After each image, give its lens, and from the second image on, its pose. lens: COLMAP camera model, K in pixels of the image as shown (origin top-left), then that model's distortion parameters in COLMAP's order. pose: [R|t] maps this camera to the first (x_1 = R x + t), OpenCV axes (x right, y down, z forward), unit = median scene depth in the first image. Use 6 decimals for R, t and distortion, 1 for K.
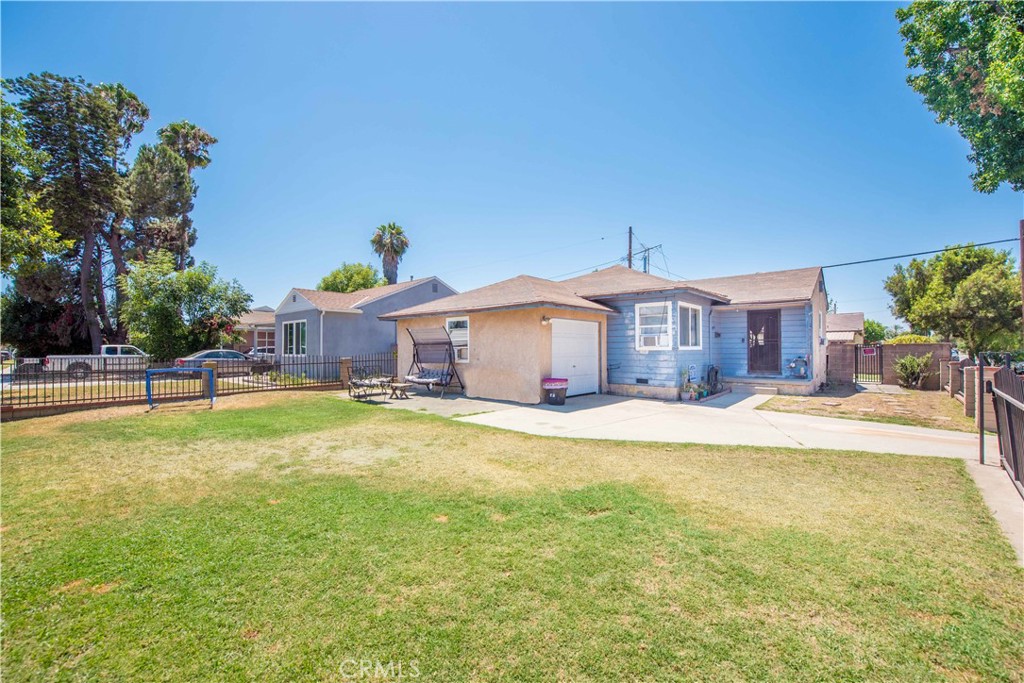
lens RADIAL K [[423.0, 0, 516.3], [0, 423.0, 324.4], [0, 0, 1]] dist [-0.016181, -0.000312]
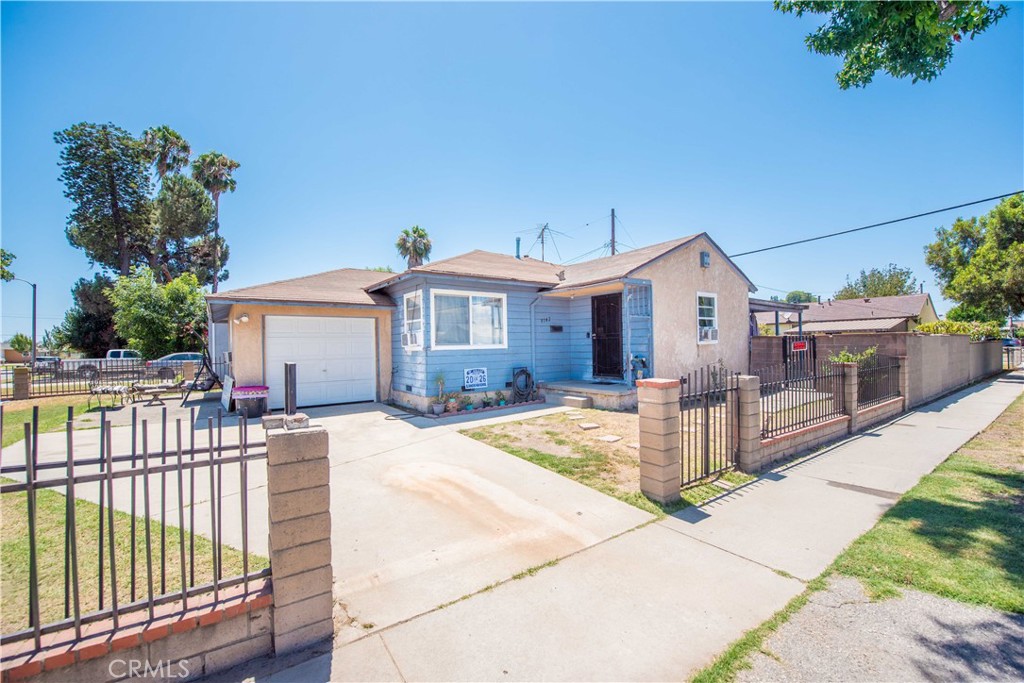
lens RADIAL K [[410.3, 0, 507.4], [0, 410.3, 325.2], [0, 0, 1]] dist [-0.016799, -0.000149]
pose [[0.975509, -0.027641, -0.218217, 0.347608], [0.030036, 0.999519, 0.007663, 0.005560], [0.217900, -0.014029, 0.975870, 0.138132]]
